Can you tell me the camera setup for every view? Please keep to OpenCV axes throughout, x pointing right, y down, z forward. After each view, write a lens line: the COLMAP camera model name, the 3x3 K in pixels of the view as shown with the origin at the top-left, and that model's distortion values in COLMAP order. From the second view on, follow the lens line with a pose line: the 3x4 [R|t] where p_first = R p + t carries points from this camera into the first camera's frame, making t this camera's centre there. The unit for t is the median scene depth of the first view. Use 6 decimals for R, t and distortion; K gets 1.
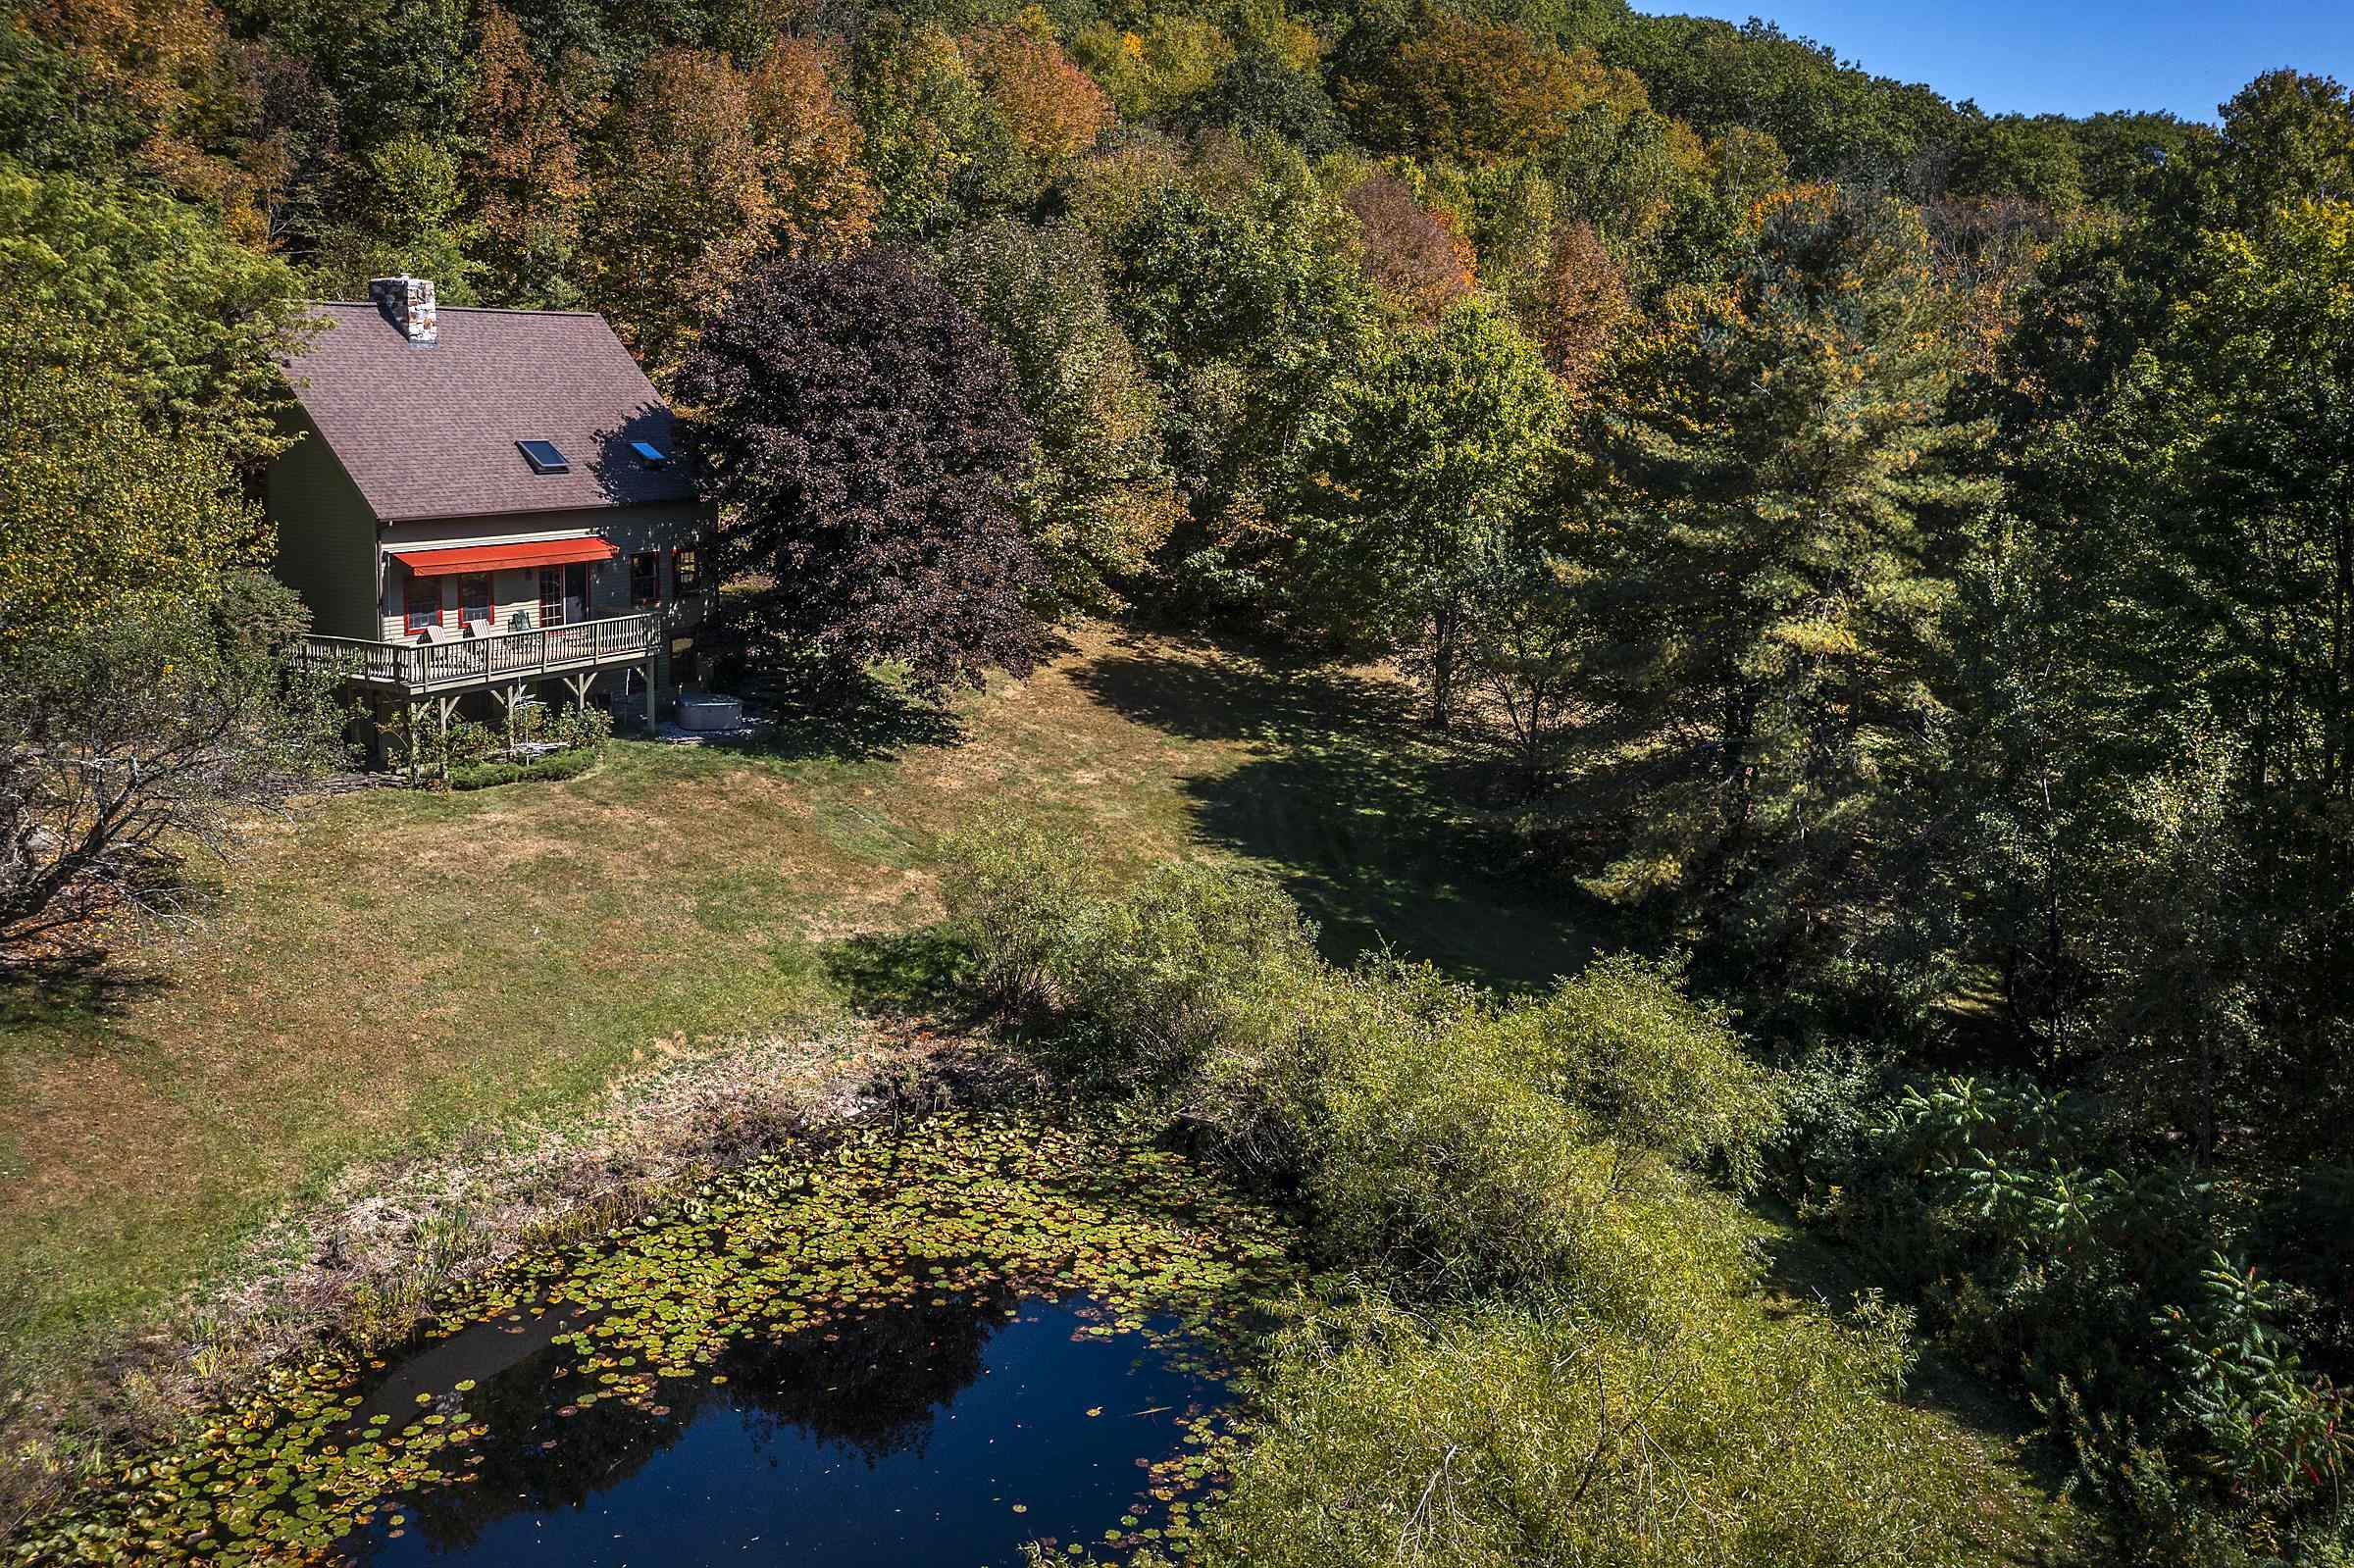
lens RADIAL K [[1934.8, 0, 1115.7], [0, 1934.8, 571.8], [0, 0, 1]] dist [-0.003957, 0.001765]
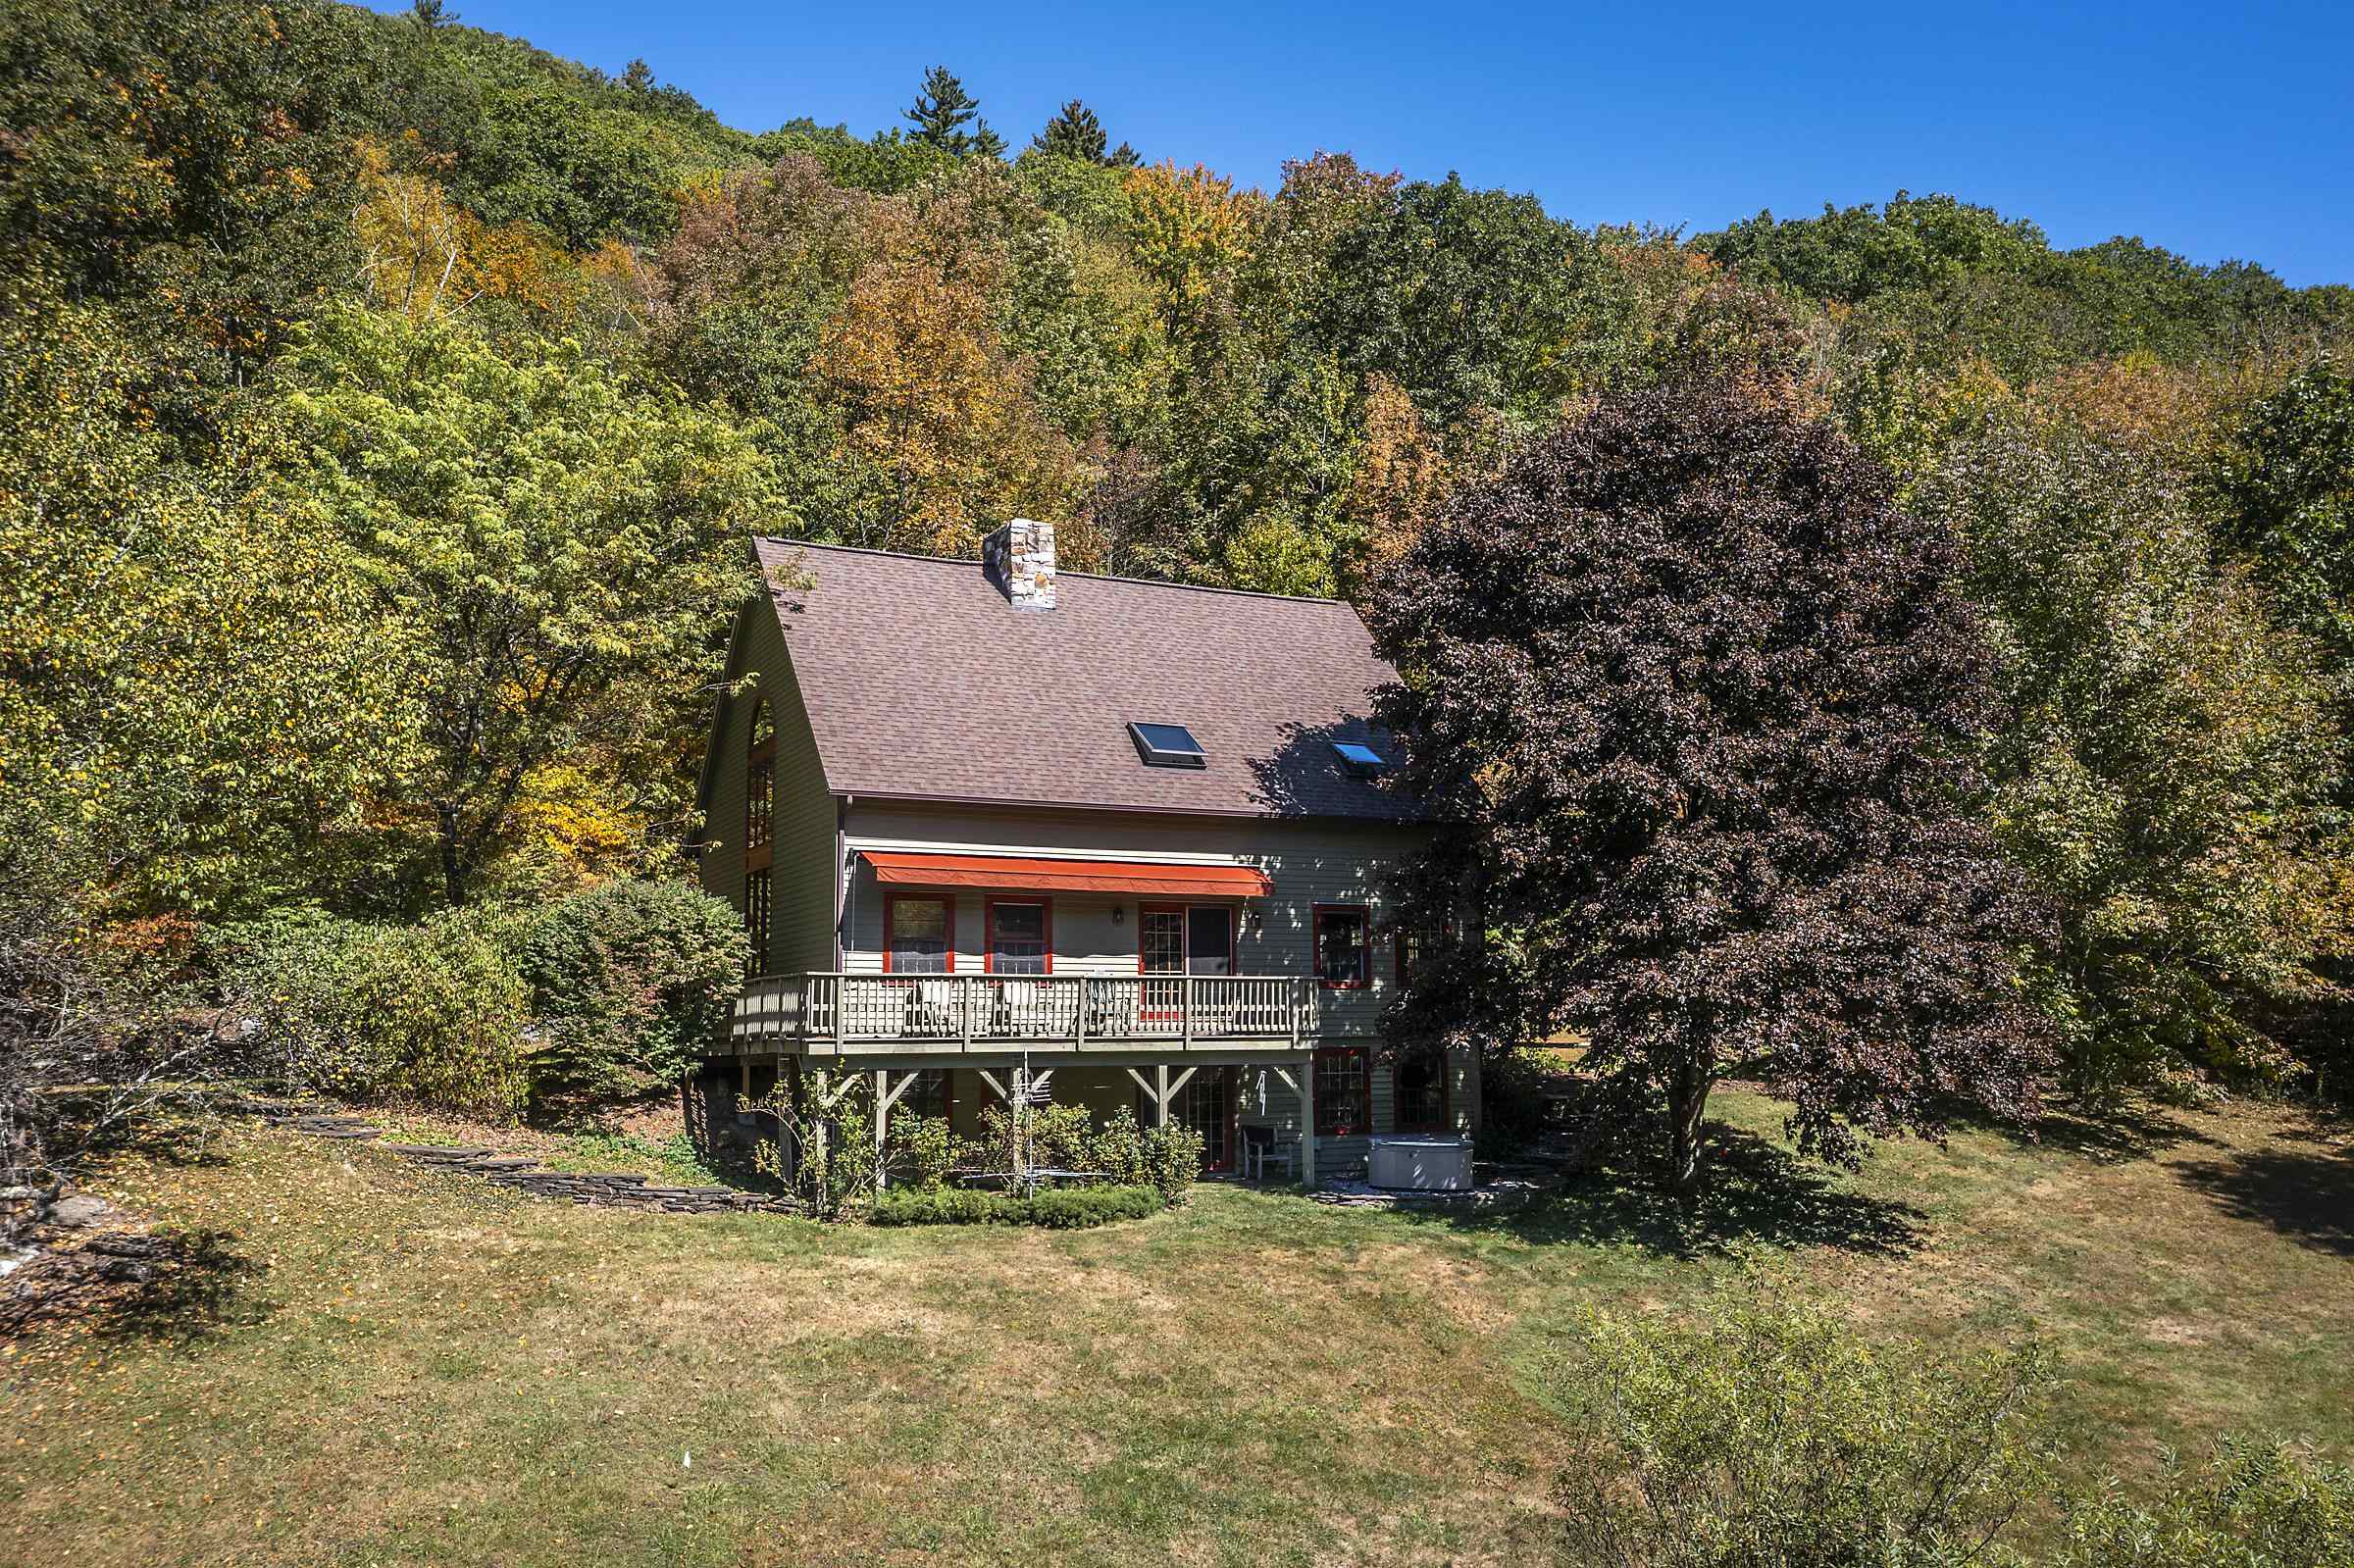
lens RADIAL K [[1856.3, 0, 1183.7], [0, 1856.3, 832.9], [0, 0, 1]] dist [0.006502, 0.005828]
pose [[0.836052, -0.078590, -0.542992, 0.049285], [-0.033881, 0.980403, -0.194066, 0.101207], [0.547603, 0.180646, 0.817006, 0.566708]]
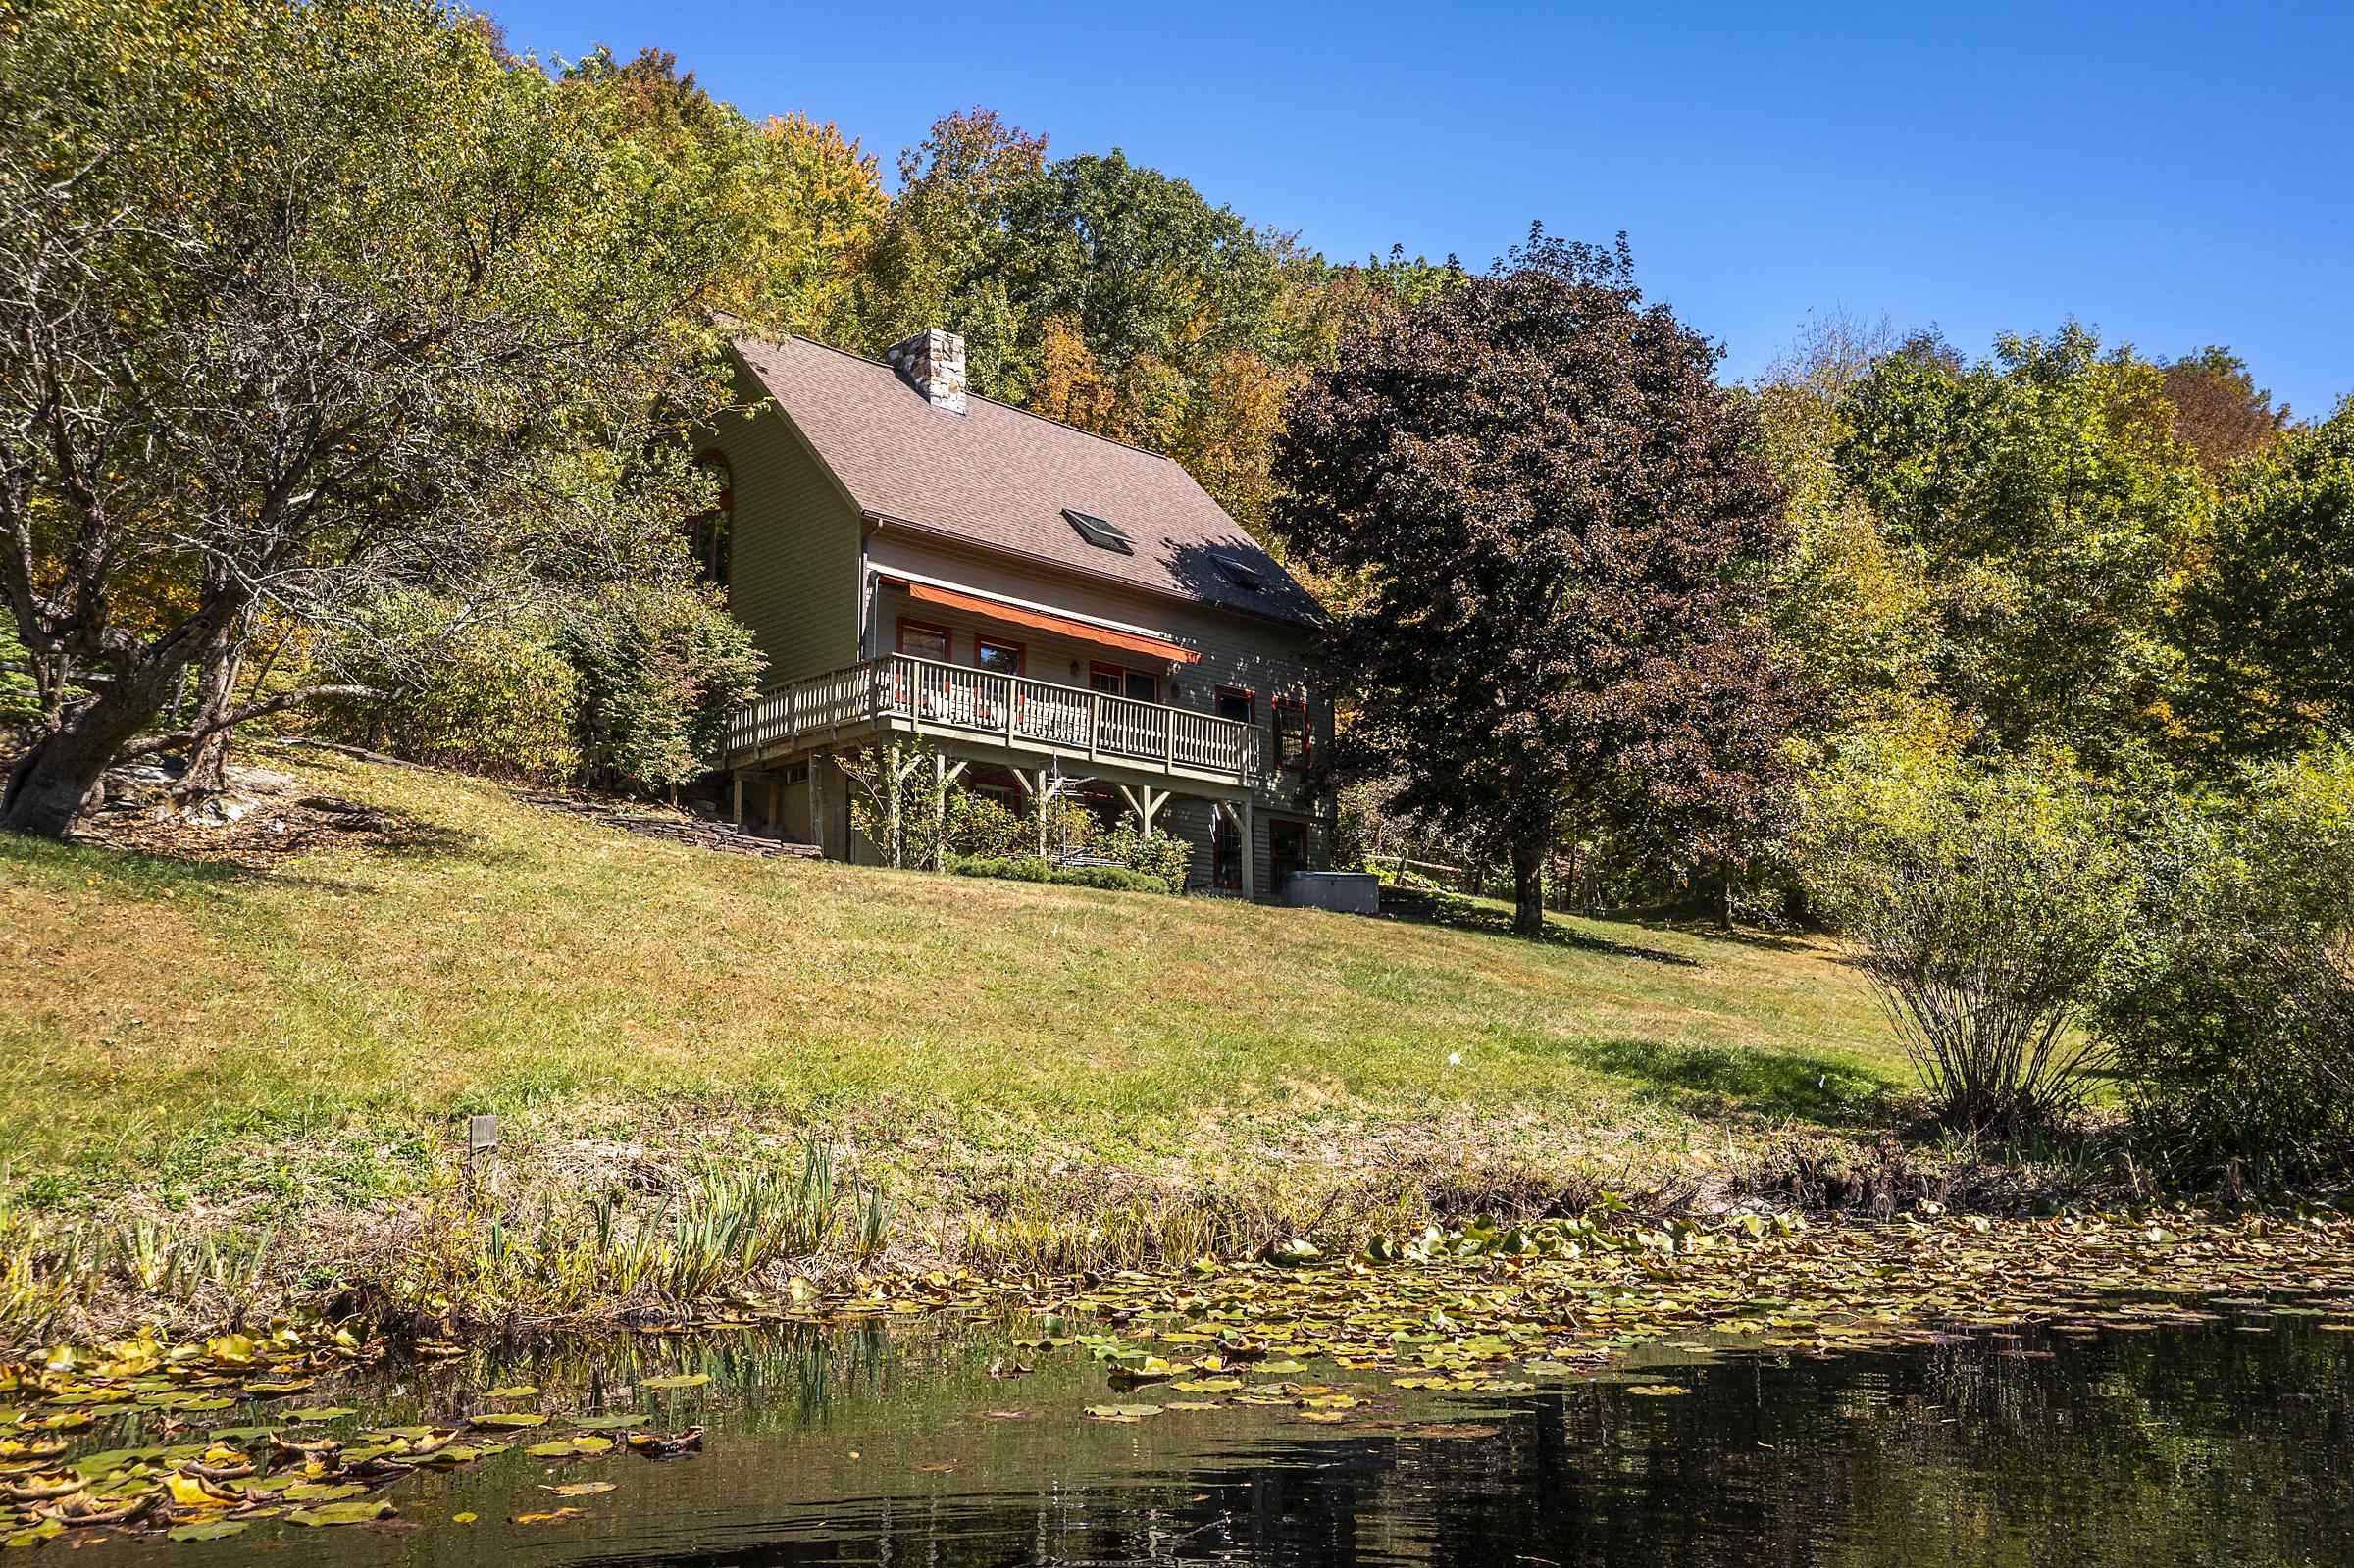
lens RADIAL K [[1857.1, 0, 1177.0], [0, 1857.1, 784.0], [0, 0, 1]] dist [-0.000799, 0.008343]
pose [[0.967306, -0.059560, -0.246518, -0.116887], [-0.005359, 0.967015, -0.254662, 0.233650], [0.253554, 0.247657, 0.935081, 0.436536]]
